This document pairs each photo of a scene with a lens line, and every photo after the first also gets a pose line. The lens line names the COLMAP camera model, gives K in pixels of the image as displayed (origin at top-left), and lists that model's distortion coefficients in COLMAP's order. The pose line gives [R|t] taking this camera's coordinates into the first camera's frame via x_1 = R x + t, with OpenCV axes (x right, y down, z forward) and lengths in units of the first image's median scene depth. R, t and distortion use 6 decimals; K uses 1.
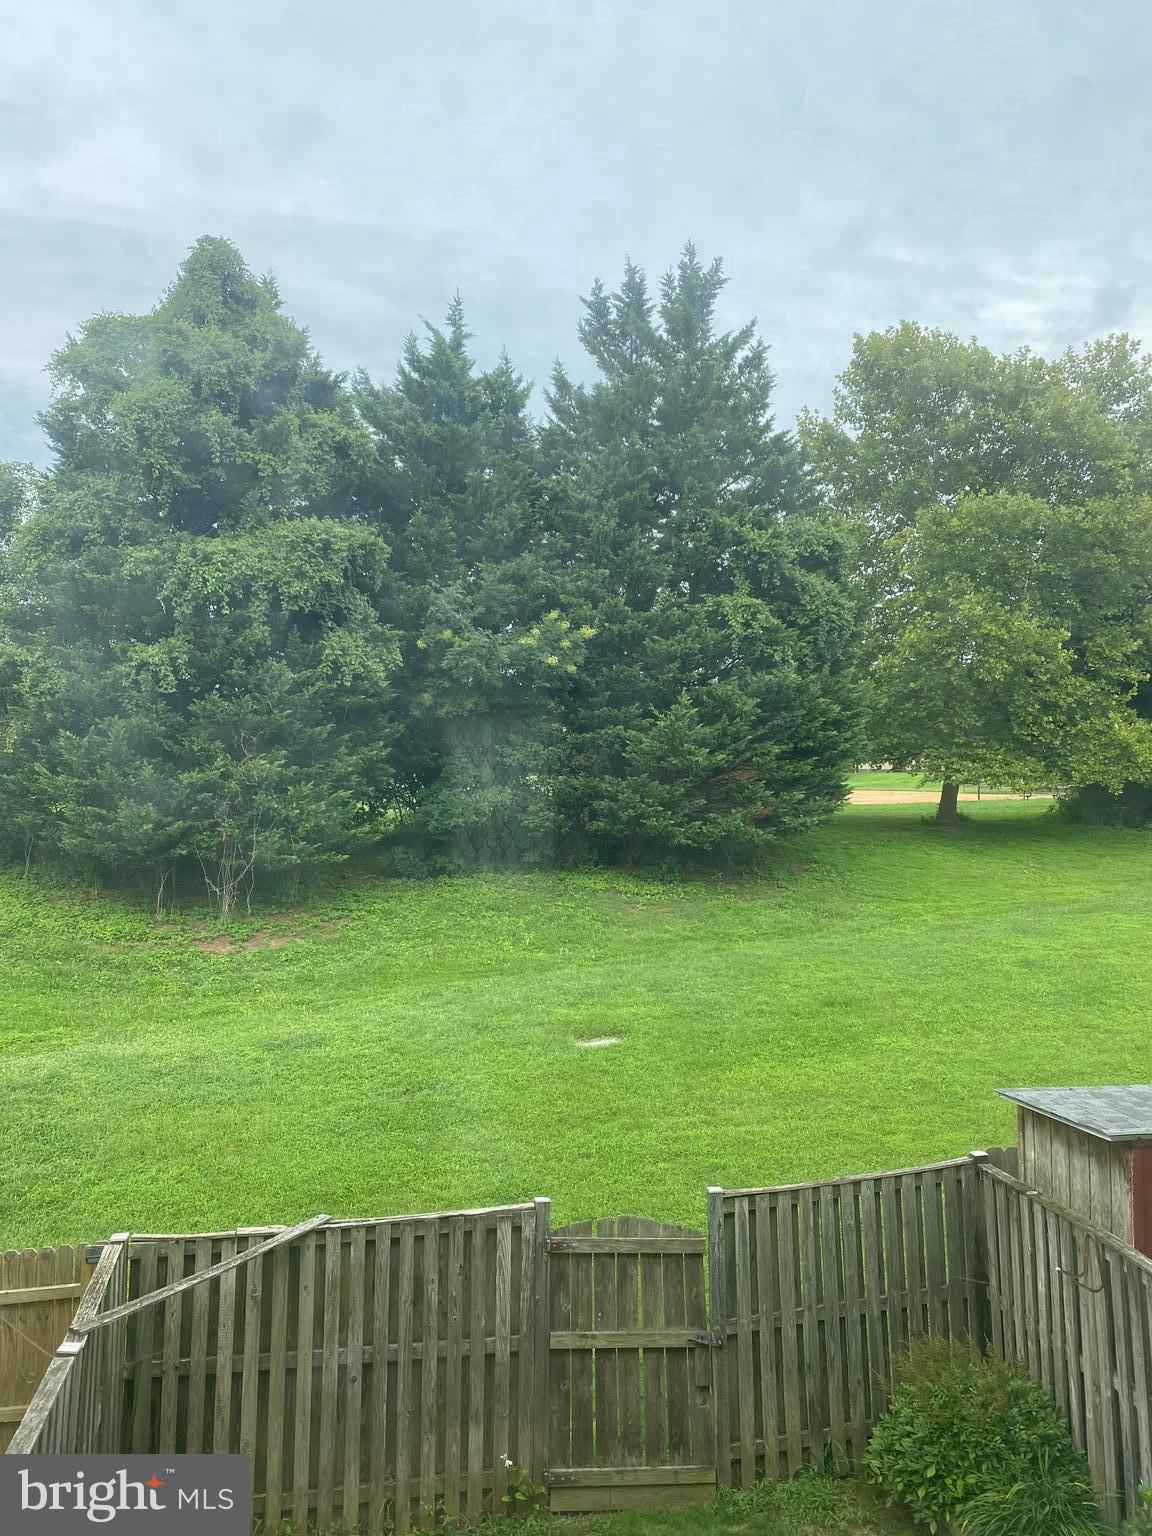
lens RADIAL K [[1194.8, 0, 577.9], [0, 1194.8, 763.1], [0, 0, 1]] dist [0.048926, -0.005780]
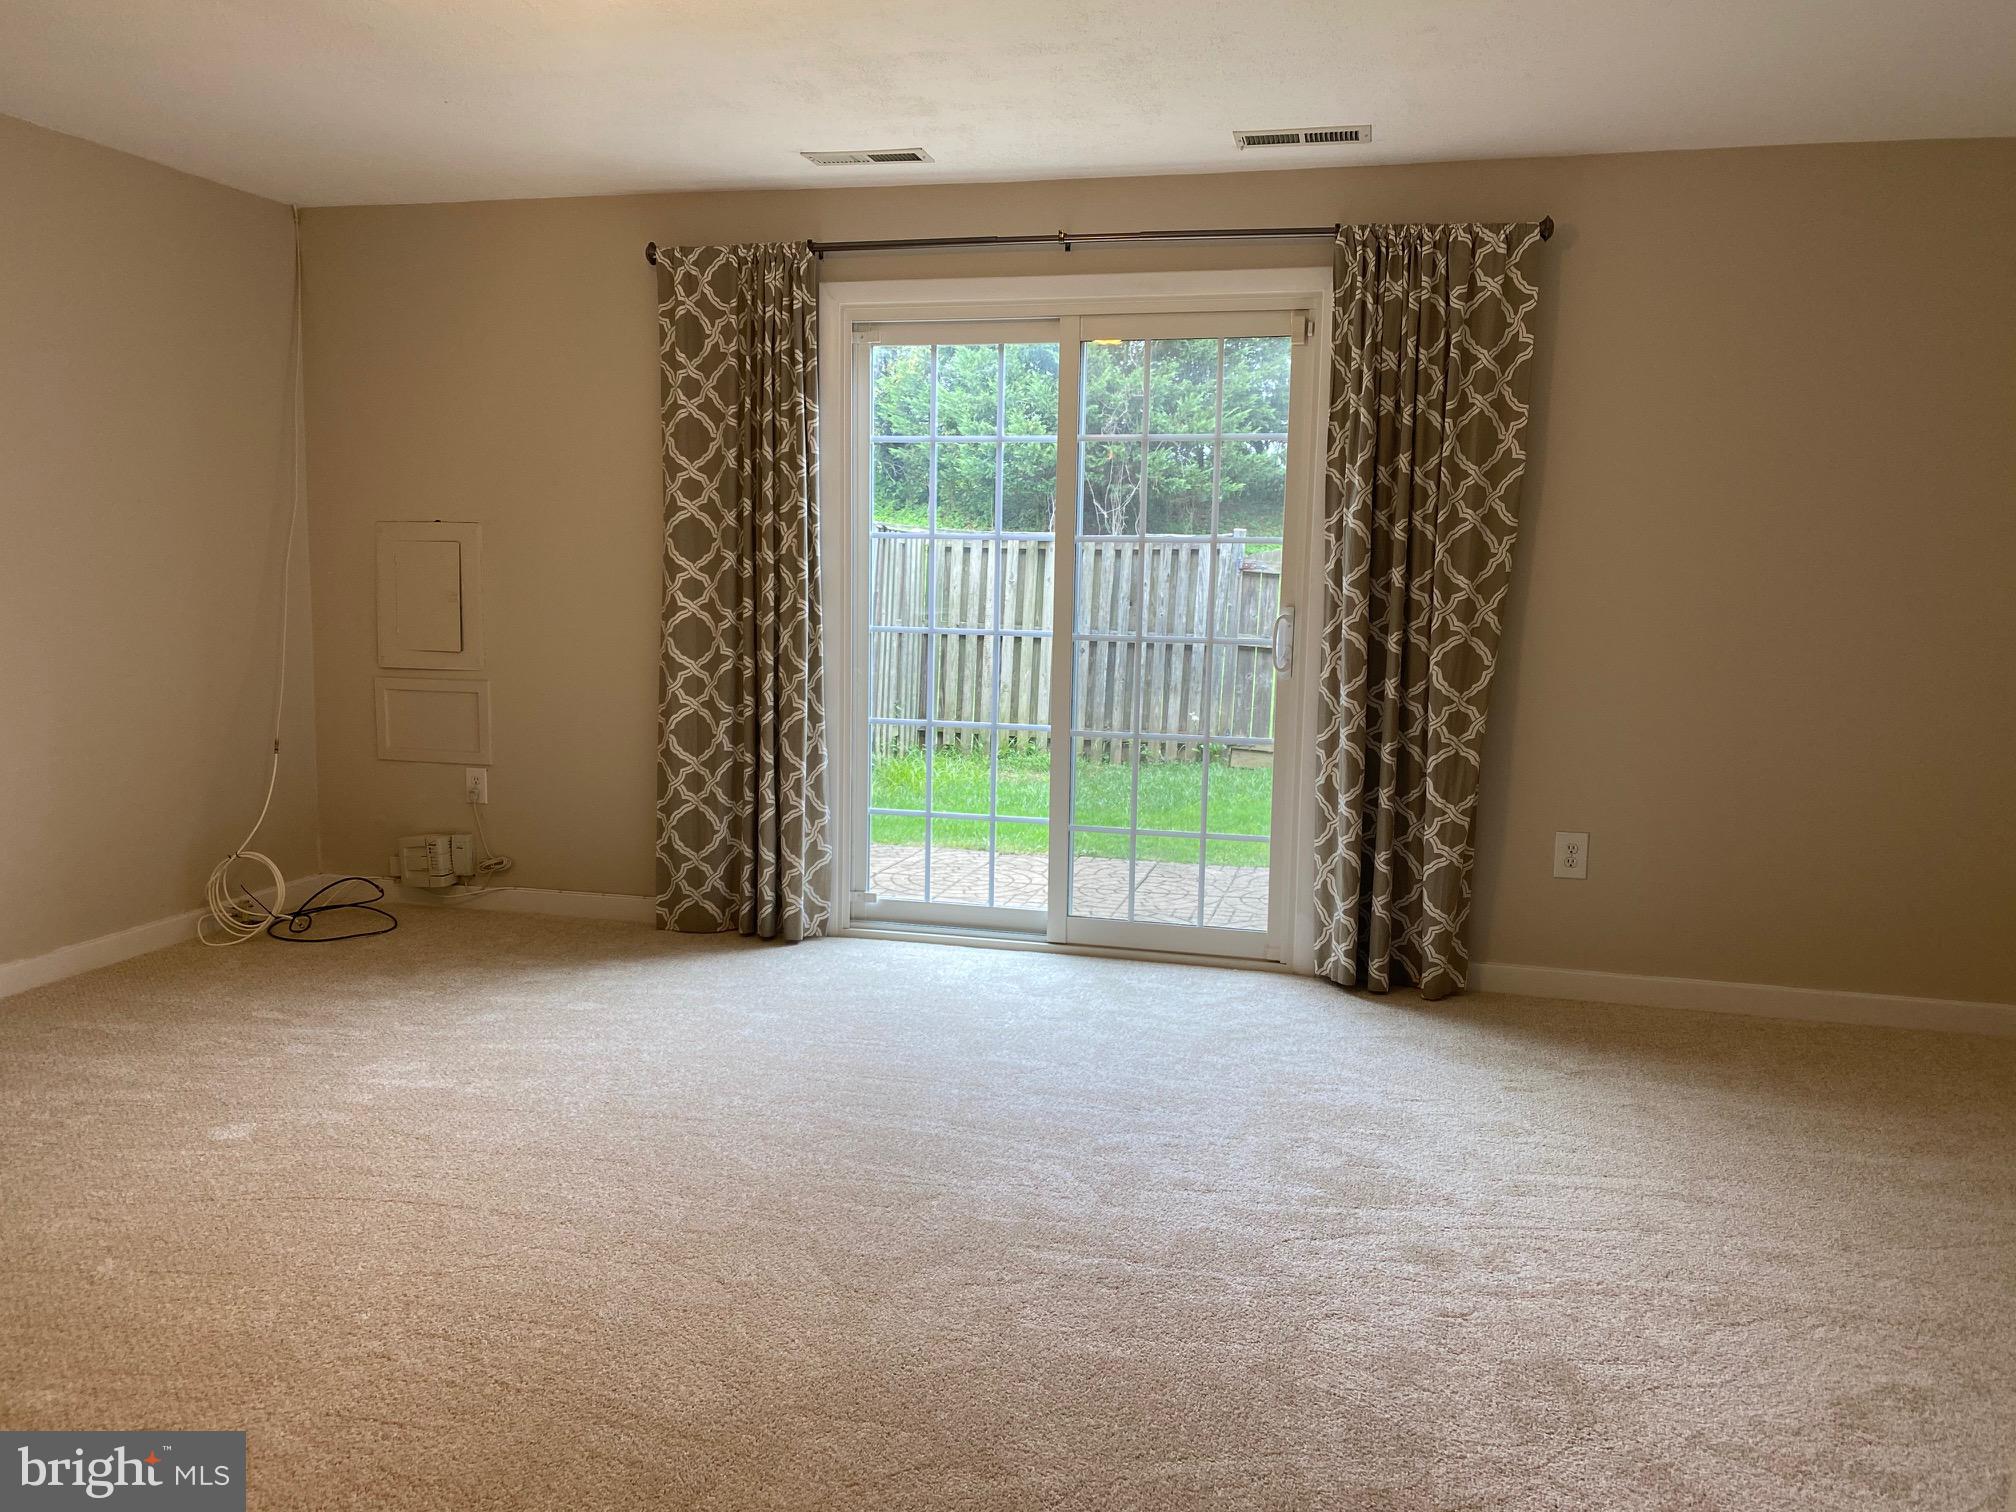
lens RADIAL K [[1568.2, 0, 998.6], [0, 1568.2, 760.0], [0, 0, 1]] dist [0.048926, -0.005780]
pose [[0.913323, 0.063477, -0.402257, 0.407191], [-0.010412, 0.991094, 0.132756, 0.395719], [0.407102, -0.117061, 0.905850, -0.557782]]
